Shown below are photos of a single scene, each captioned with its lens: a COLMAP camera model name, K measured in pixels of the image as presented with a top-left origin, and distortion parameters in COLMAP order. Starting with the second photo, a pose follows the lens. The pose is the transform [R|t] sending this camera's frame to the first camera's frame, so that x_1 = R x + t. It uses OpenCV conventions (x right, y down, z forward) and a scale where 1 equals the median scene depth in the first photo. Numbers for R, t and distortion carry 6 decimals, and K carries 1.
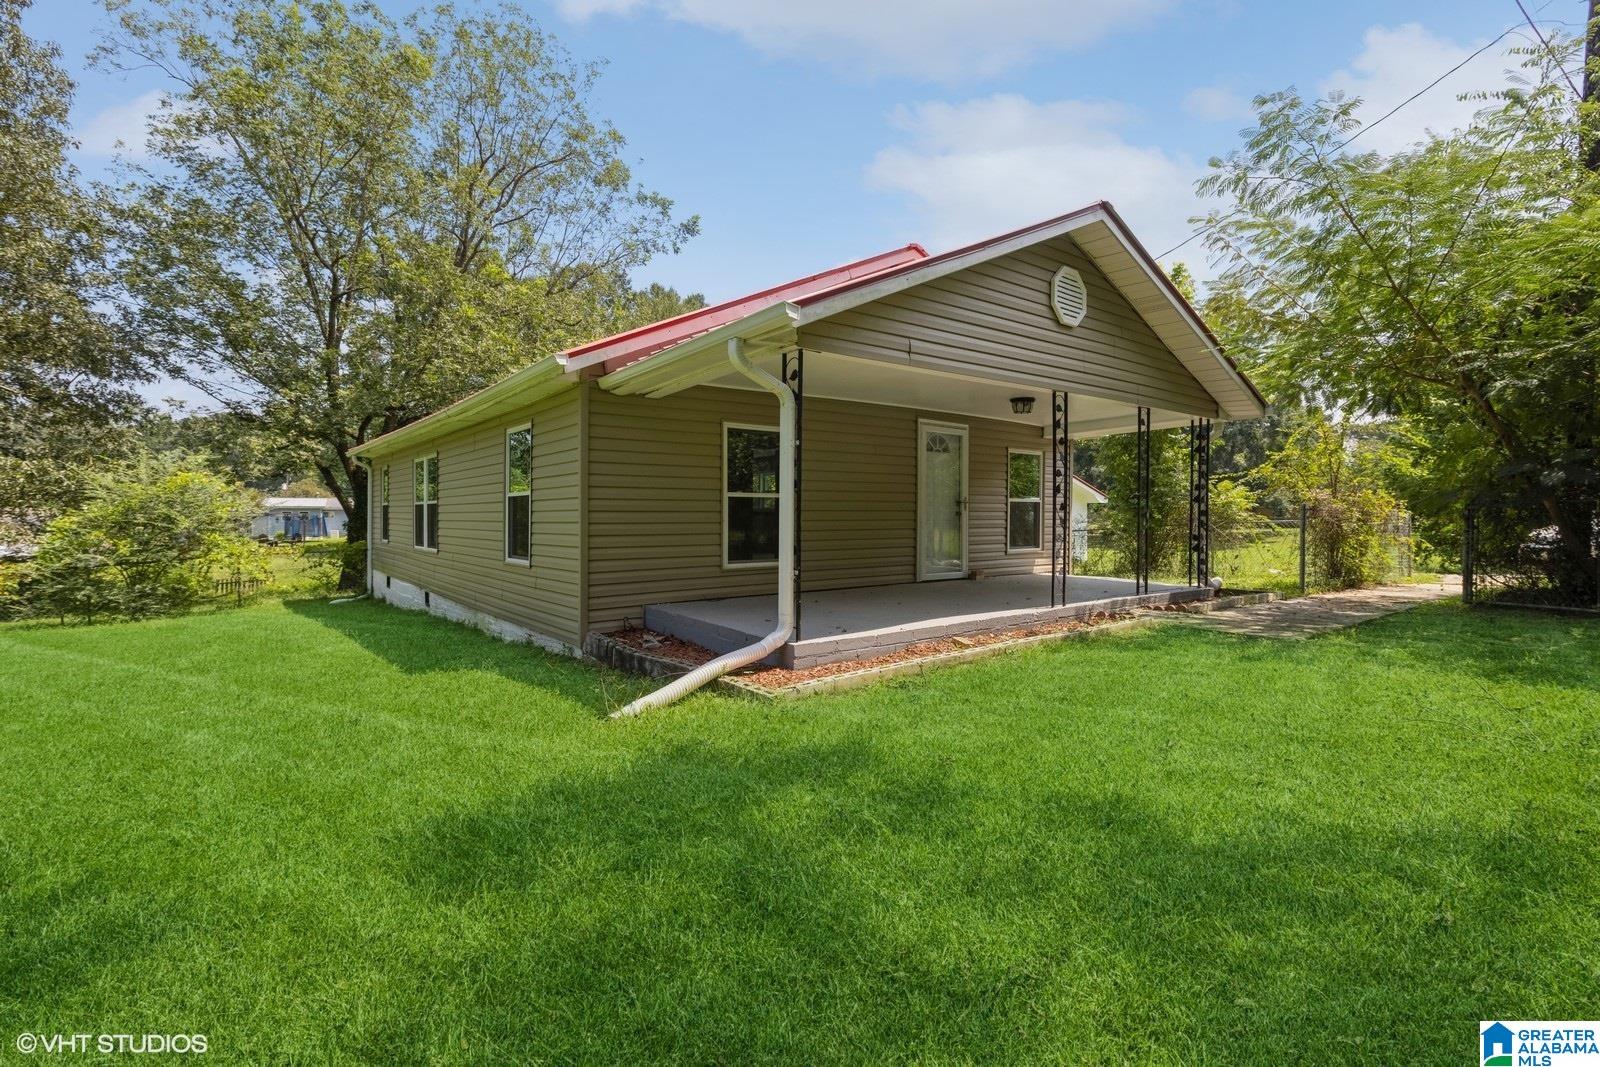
lens RADIAL K [[742.6, 0, 797.5], [0, 742.6, 528.0], [0, 0, 1]] dist [-0.010069, 0.000332]
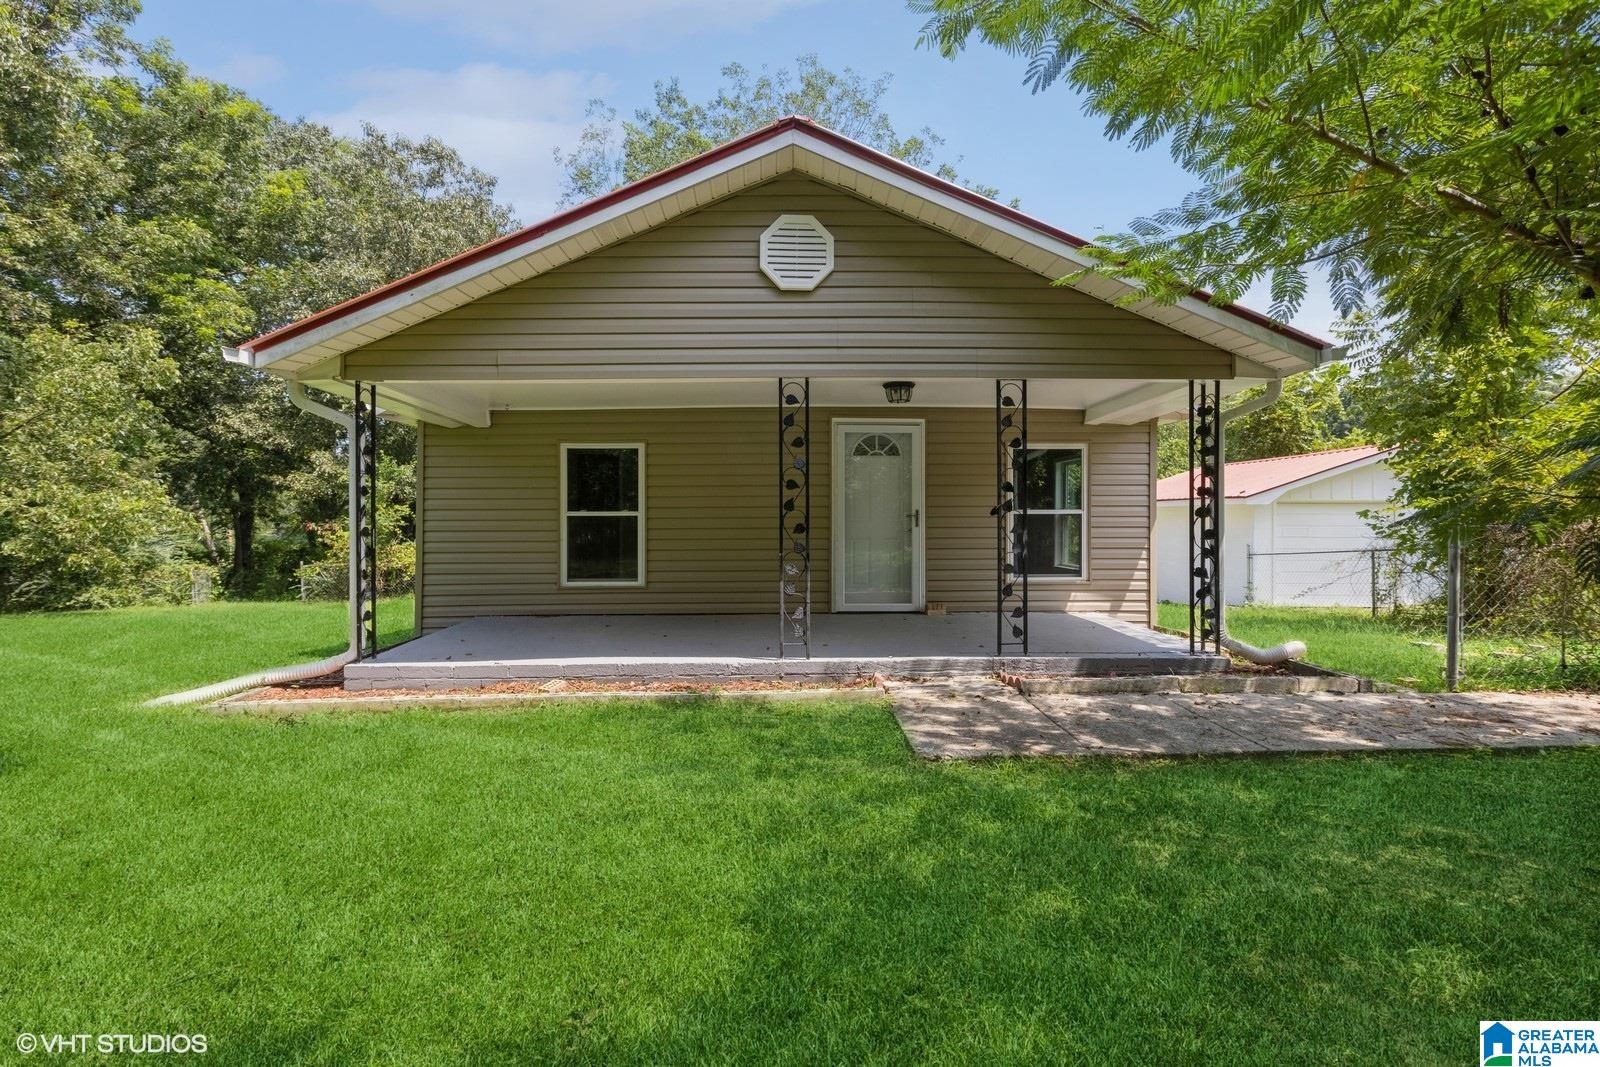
lens RADIAL K [[742.6, 0, 798.8], [0, 742.6, 528.0], [0, 0, 1]] dist [-0.010069, 0.000332]
pose [[0.808327, 0.005713, -0.588707, 0.761163], [-0.006809, 0.999977, 0.000354, -0.027952], [0.588695, 0.003722, 0.808347, 0.362547]]
